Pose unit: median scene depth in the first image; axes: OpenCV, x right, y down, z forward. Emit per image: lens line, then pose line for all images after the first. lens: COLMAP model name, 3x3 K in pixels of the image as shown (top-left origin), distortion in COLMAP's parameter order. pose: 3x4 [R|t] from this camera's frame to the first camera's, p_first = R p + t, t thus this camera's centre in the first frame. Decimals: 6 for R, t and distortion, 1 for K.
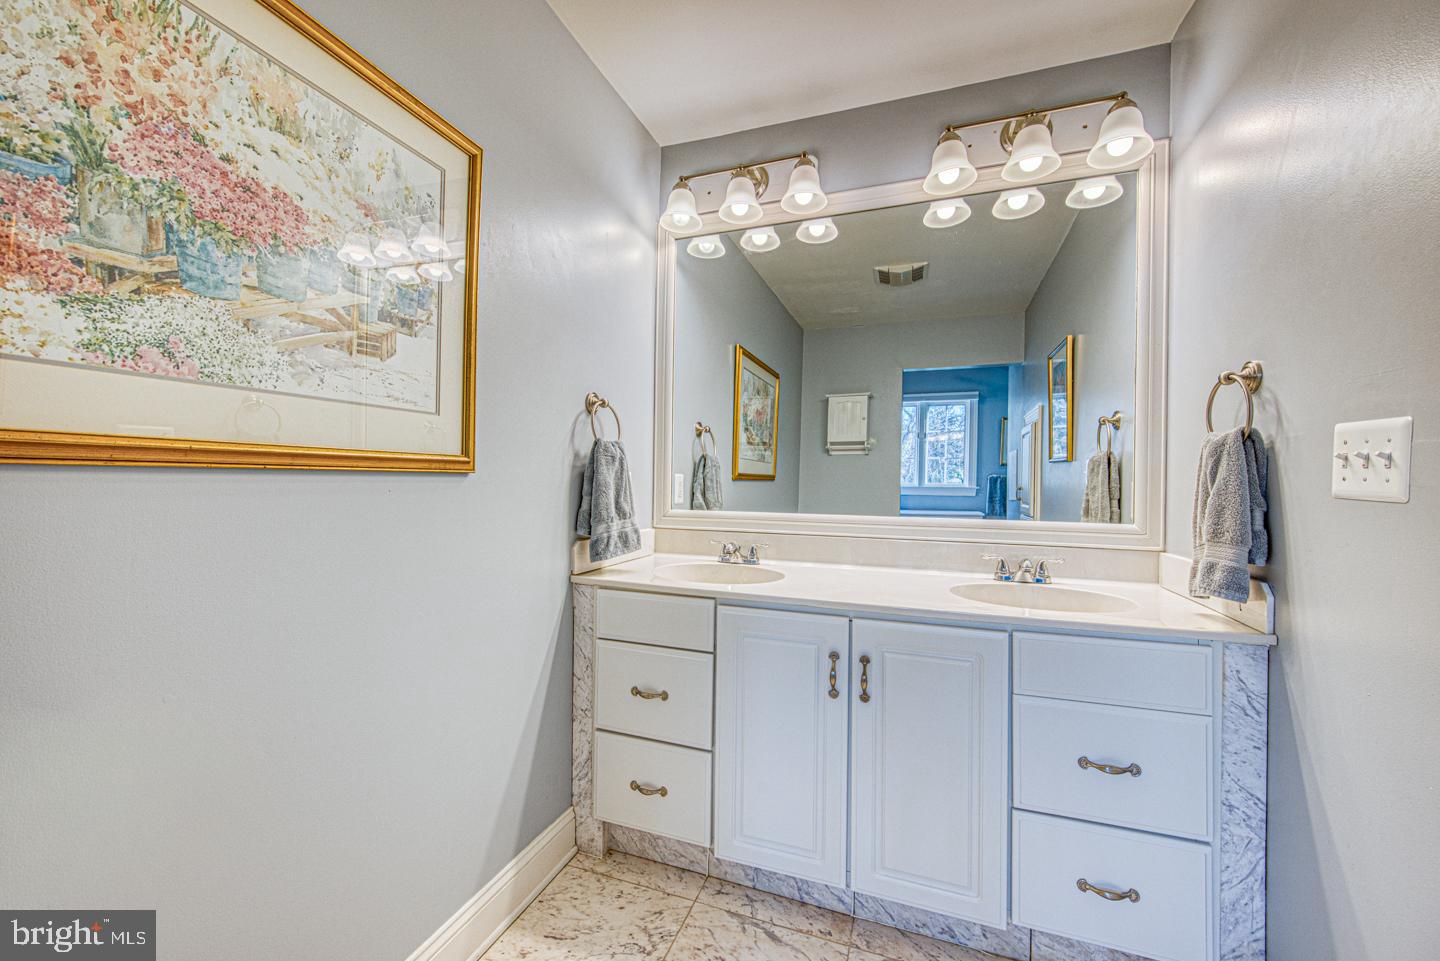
lens RADIAL K [[554.5, 0, 720.3], [0, 554.5, 480.3], [0, 0, 1]] dist [0.002868, -0.000888]
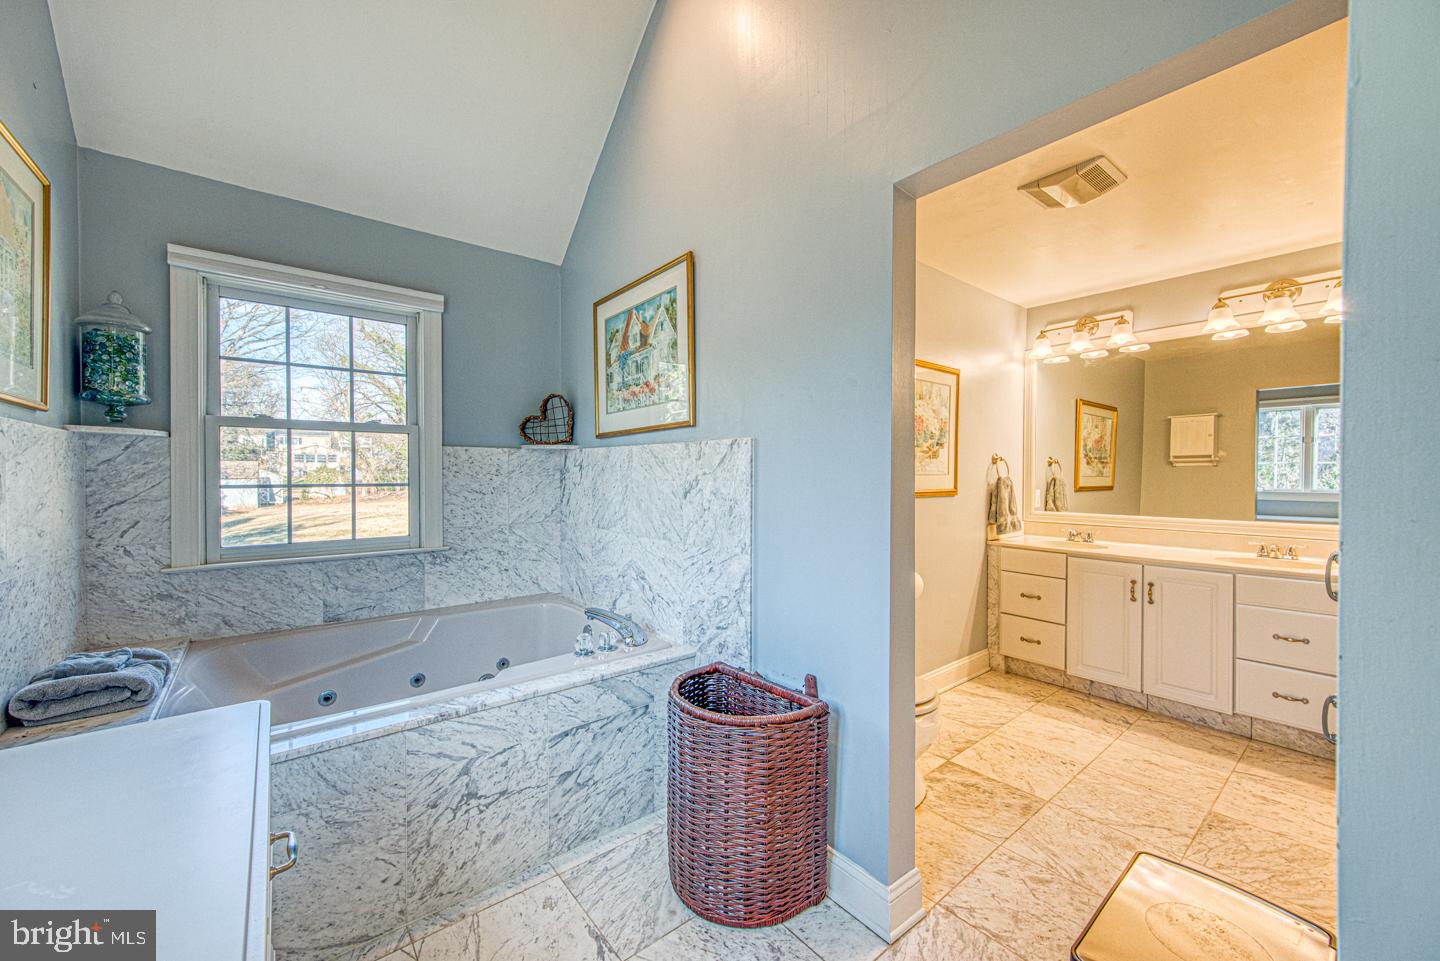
lens RADIAL K [[554.5, 0, 719.8], [0, 554.5, 478.3], [0, 0, 1]] dist [0.002868, -0.000888]
pose [[0.855723, -0.005649, -0.517403, -0.044268], [0.006106, 0.999981, -0.000820, -0.082202], [0.517397, -0.002457, 0.855742, -1.513460]]
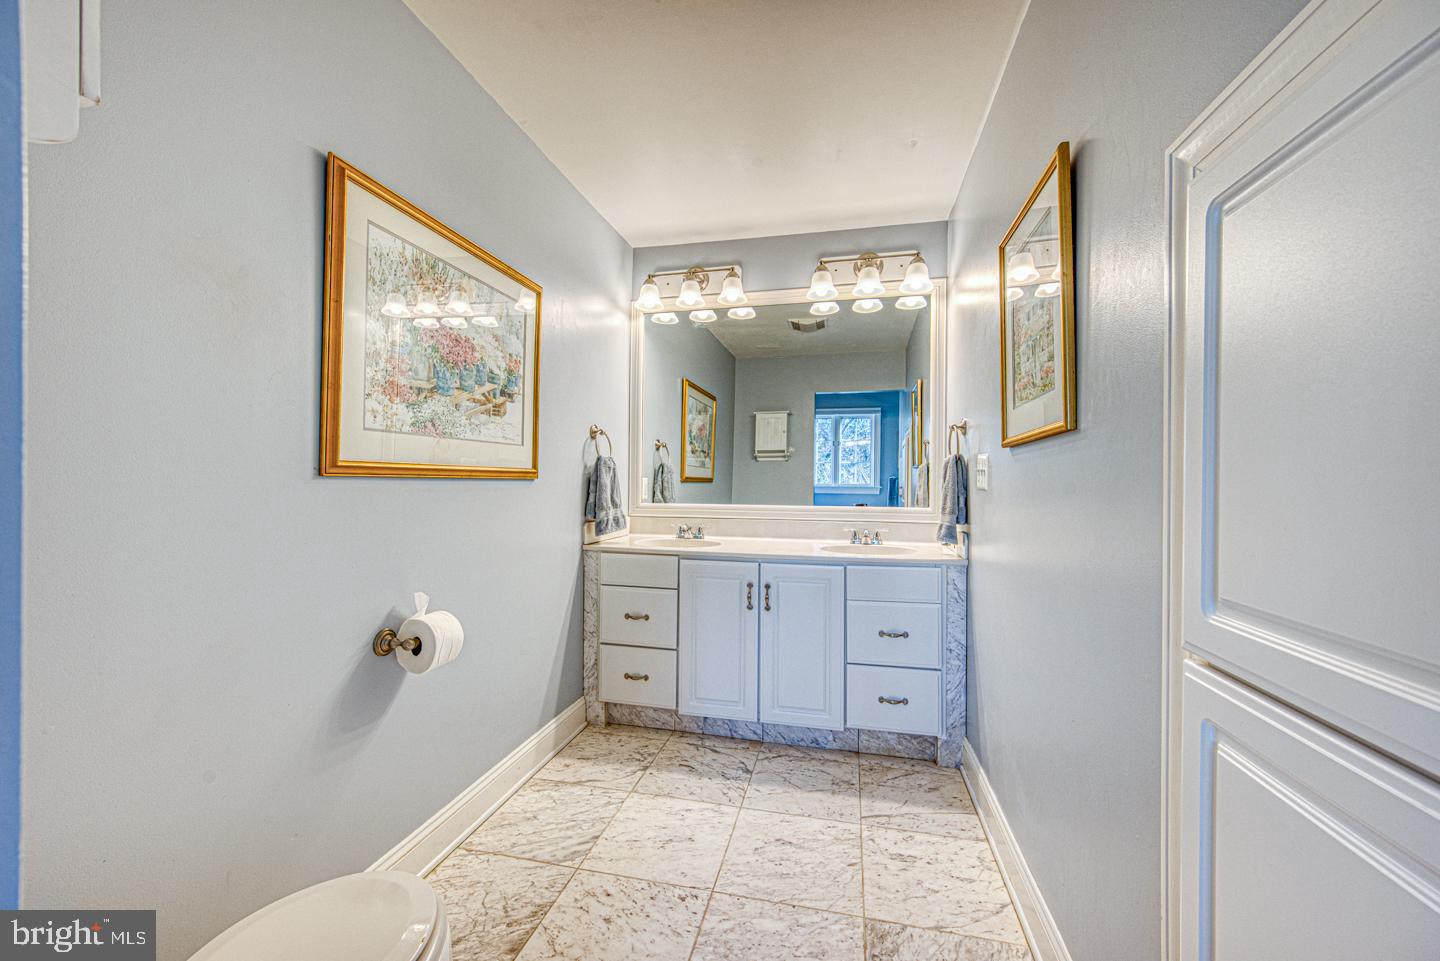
lens RADIAL K [[554.5, 0, 721.2], [0, 554.5, 480.3], [0, 0, 1]] dist [0.002868, -0.000888]
pose [[0.993250, -0.004215, 0.115916, -0.072338], [0.004584, 0.999985, -0.002918, -0.001402], [-0.115902, 0.003429, 0.993255, -0.626548]]
